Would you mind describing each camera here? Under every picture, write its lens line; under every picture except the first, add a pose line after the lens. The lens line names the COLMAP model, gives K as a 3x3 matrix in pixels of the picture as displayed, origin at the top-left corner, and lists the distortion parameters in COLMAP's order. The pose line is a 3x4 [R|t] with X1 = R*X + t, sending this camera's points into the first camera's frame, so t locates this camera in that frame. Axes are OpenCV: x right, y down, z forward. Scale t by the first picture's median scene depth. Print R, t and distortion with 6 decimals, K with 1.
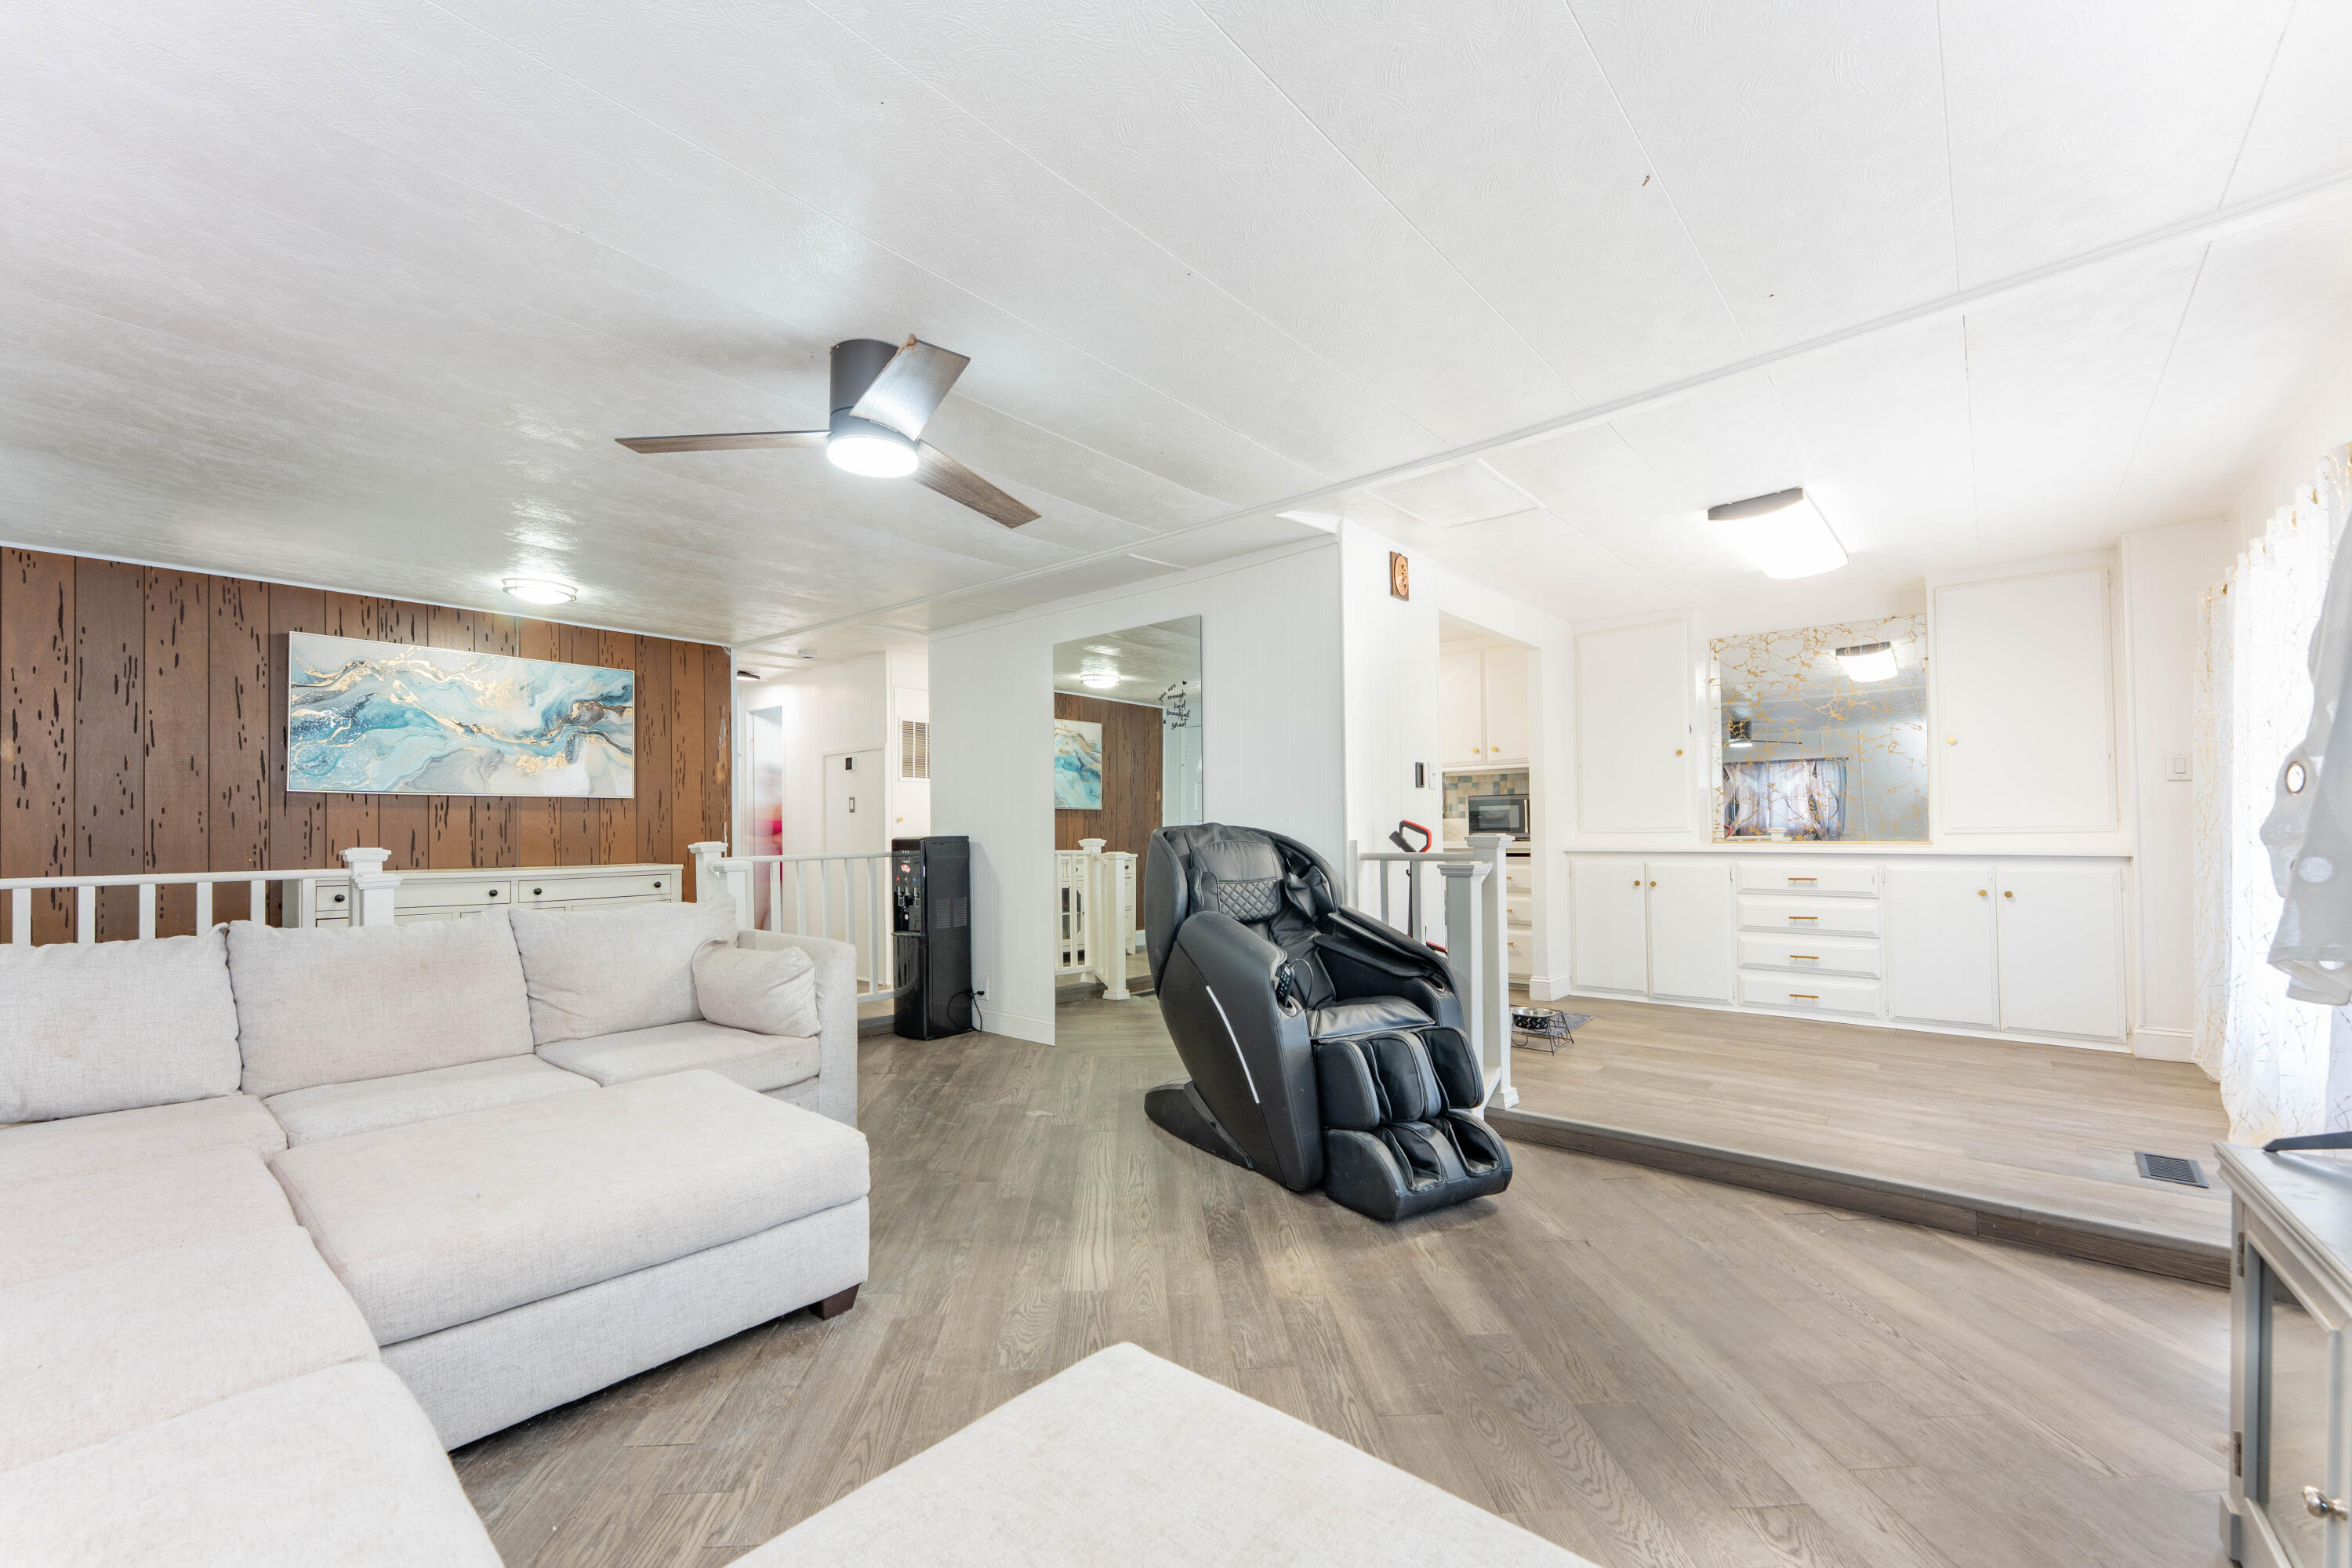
lens RADIAL K [[954.1, 0, 1170.7], [0, 954.1, 813.9], [0, 0, 1]] dist [-0.000982, -0.000131]
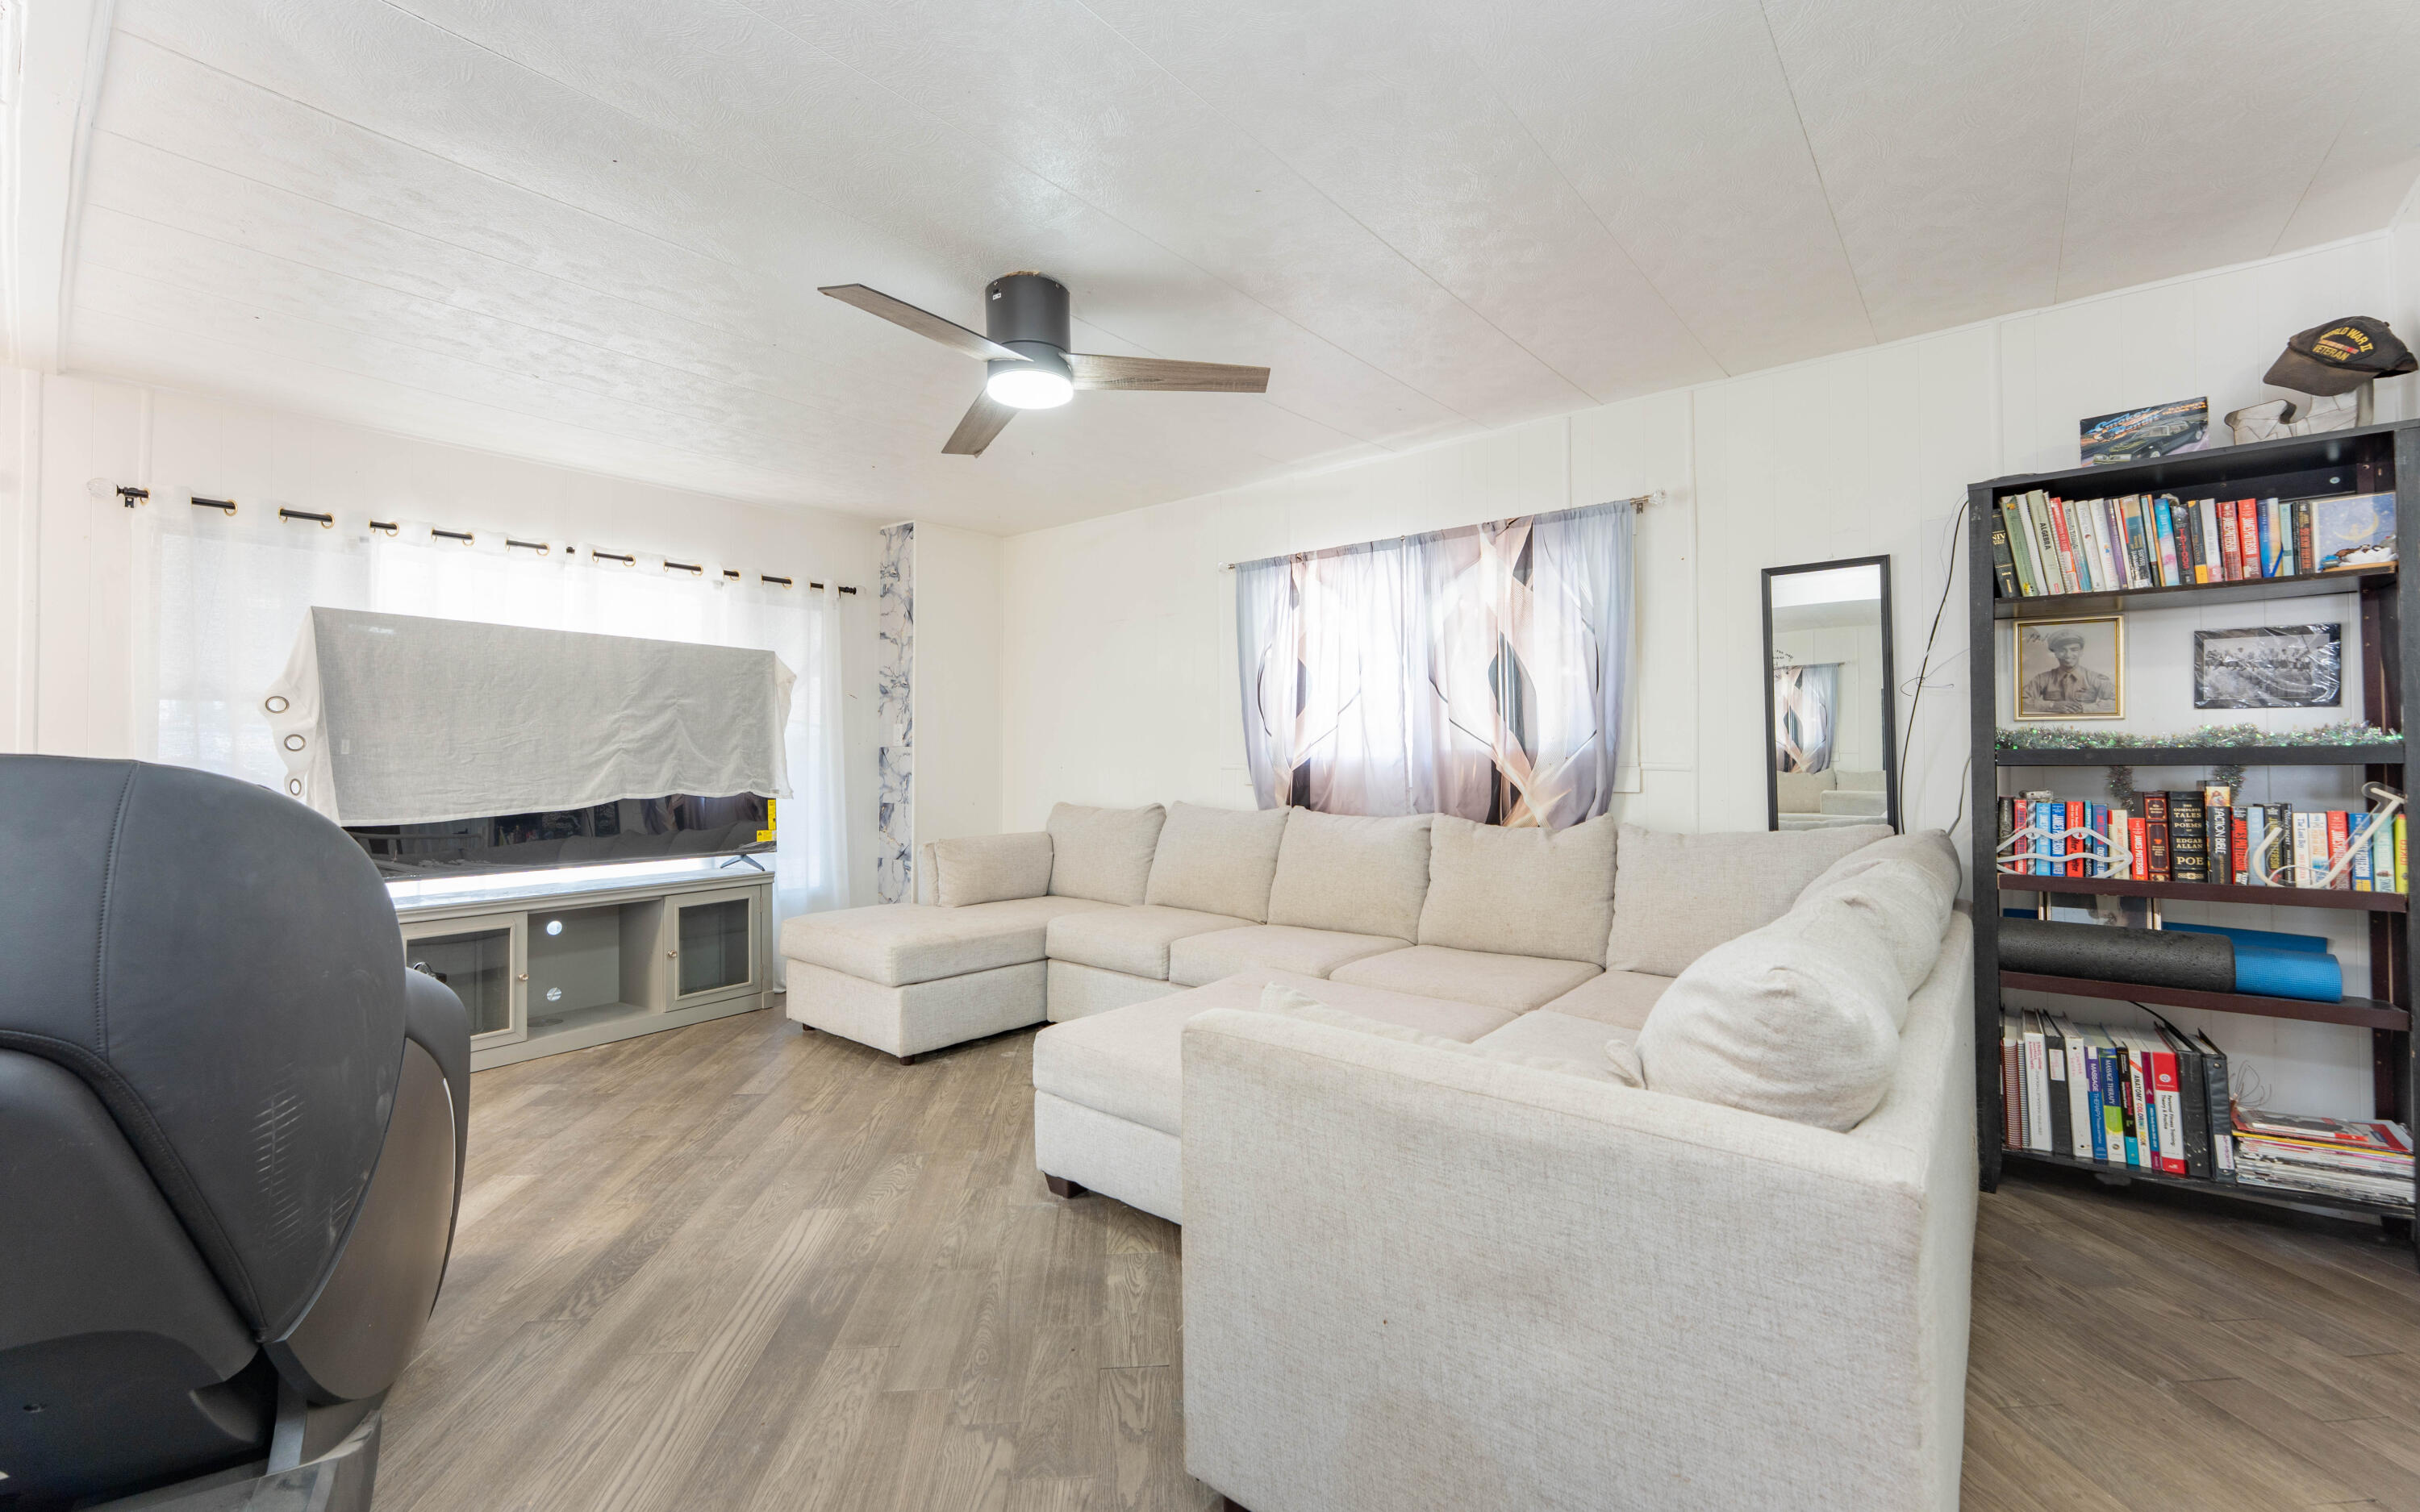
lens RADIAL K [[975.2, 0, 1212.4], [0, 975.2, 734.8], [0, 0, 1]] dist [0.000433, -0.000084]
pose [[-0.999233, 0.015816, -0.035827, -0.224031], [0.017141, 0.999169, -0.036970, 0.017255], [0.035213, -0.037556, -0.998674, 0.985561]]
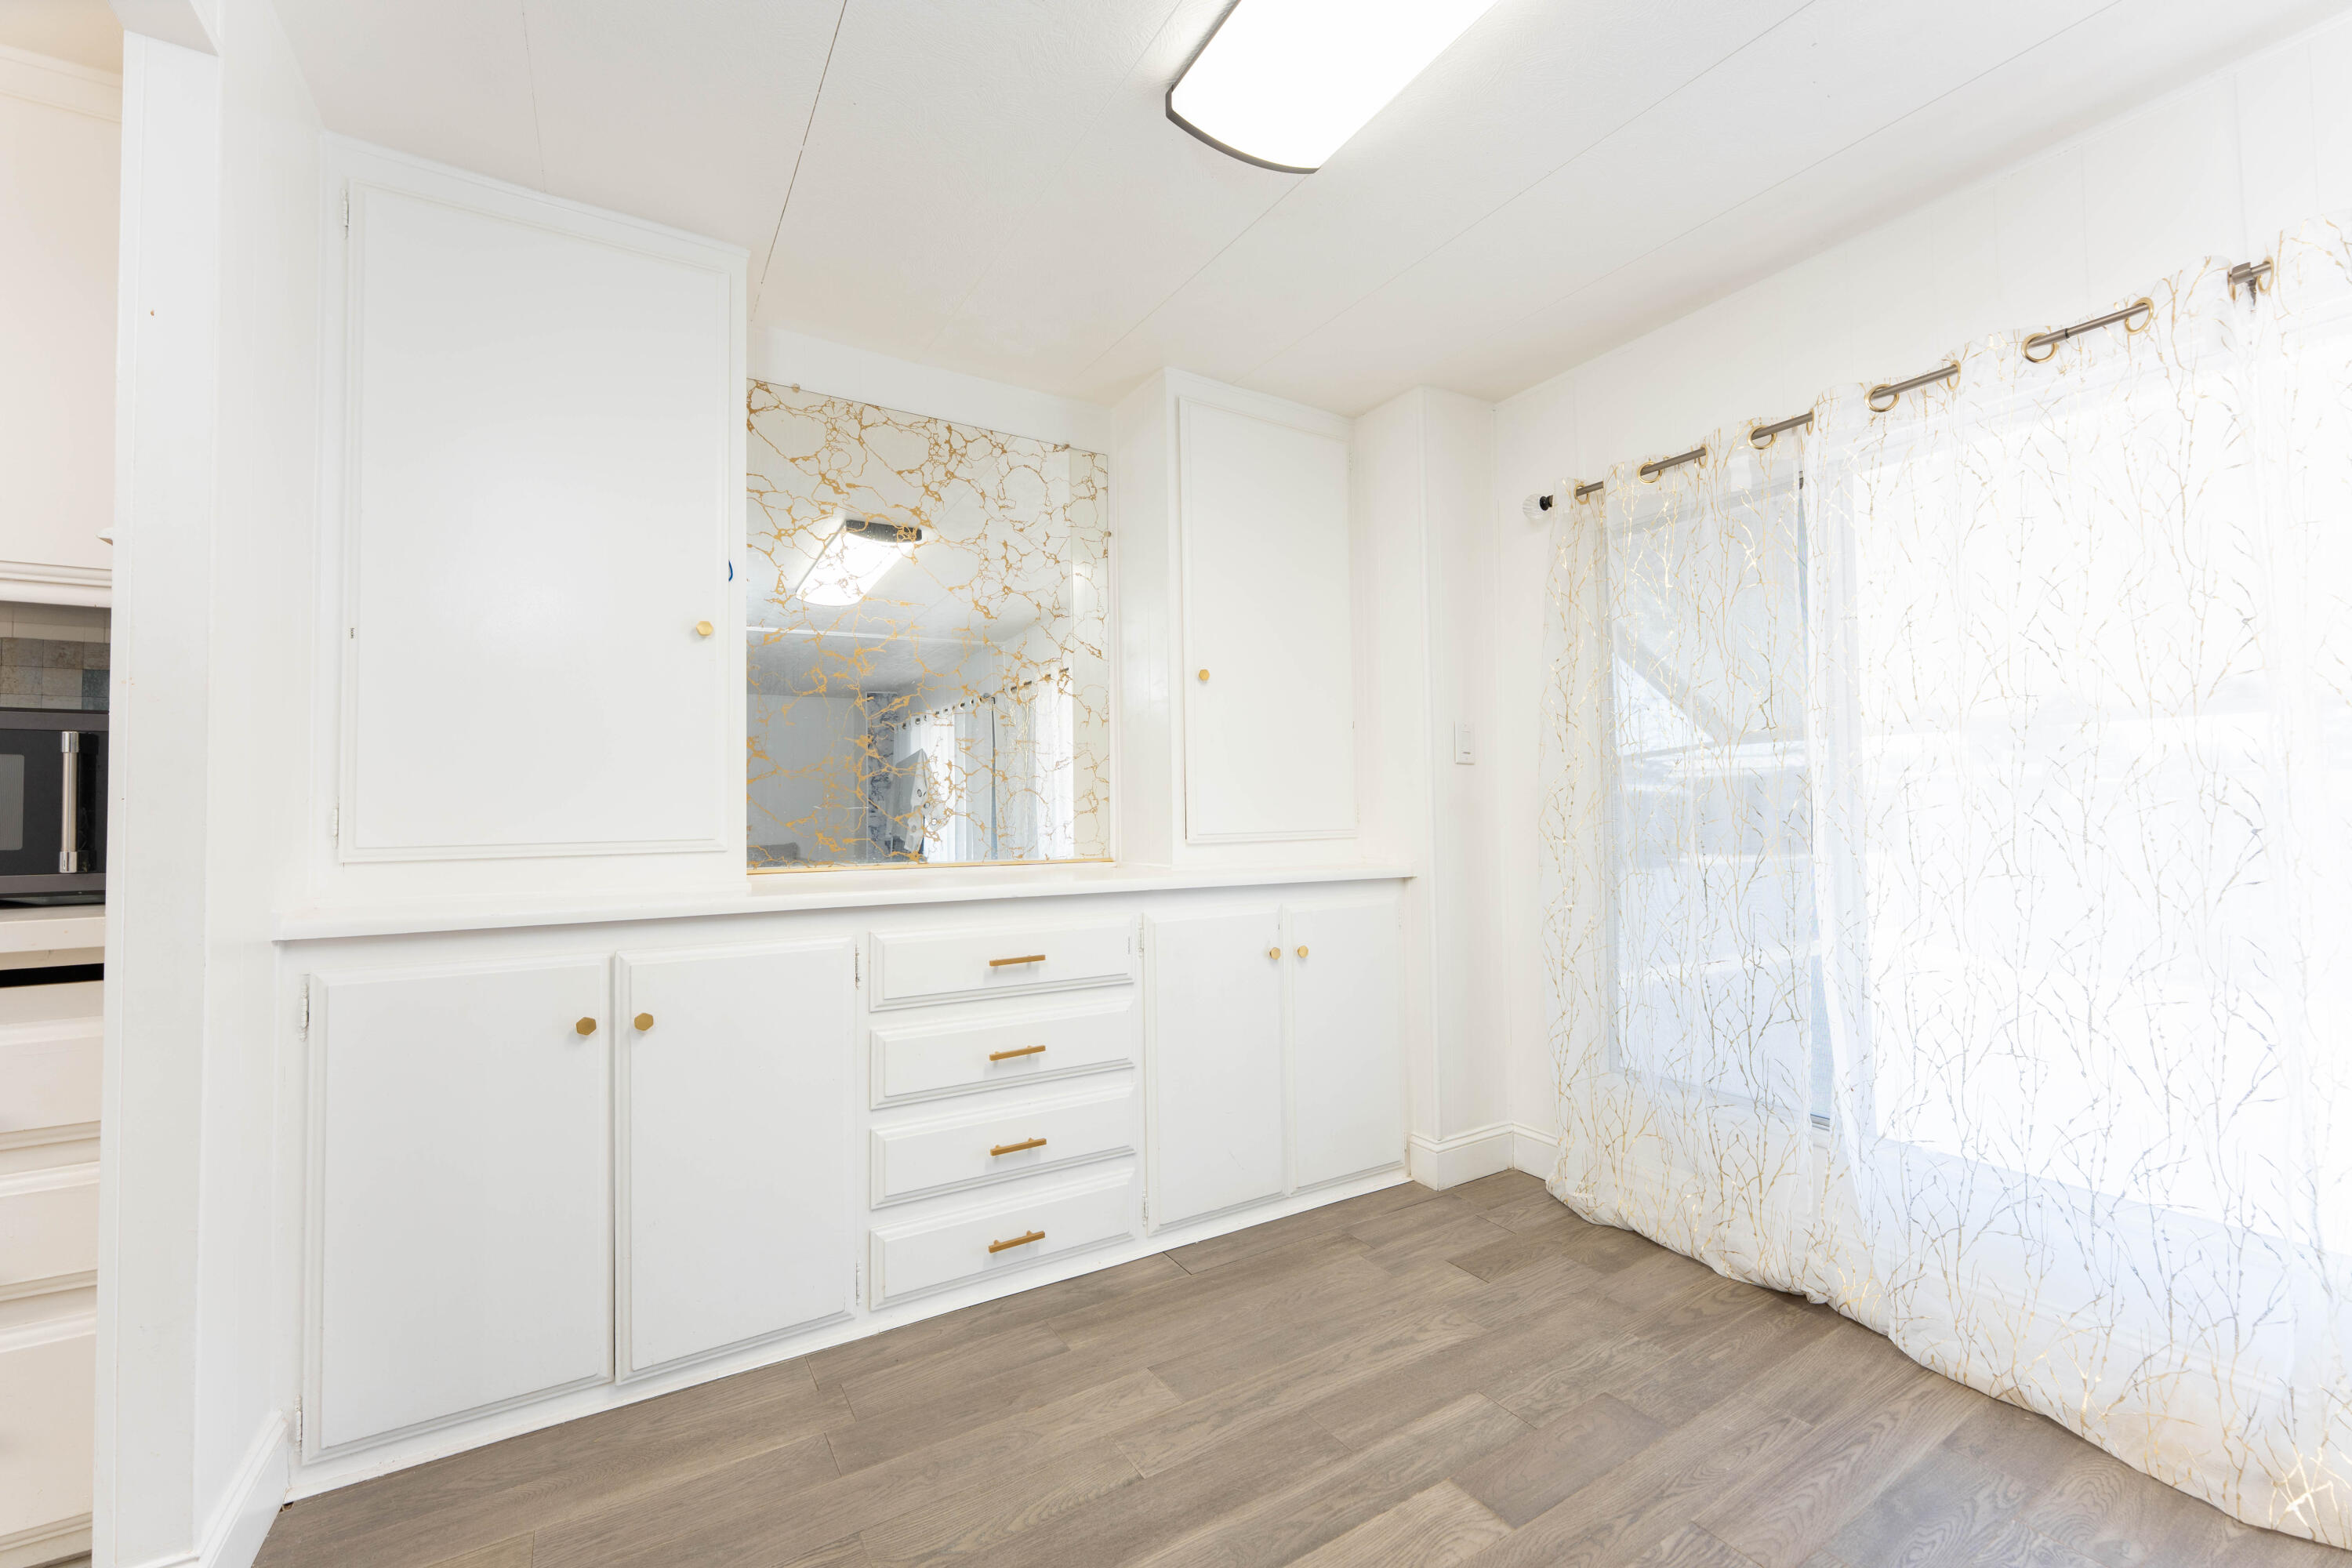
lens RADIAL K [[936.9, 0, 1176.0], [0, 936.9, 784.0], [0, 0, 1]] dist [-0.002019, 0.000196]
pose [[0.311539, 0.036043, 0.949549, 0.290820], [-0.010984, 0.999350, -0.034329, 0.003830], [-0.950170, 0.000265, 0.311733, 0.811924]]
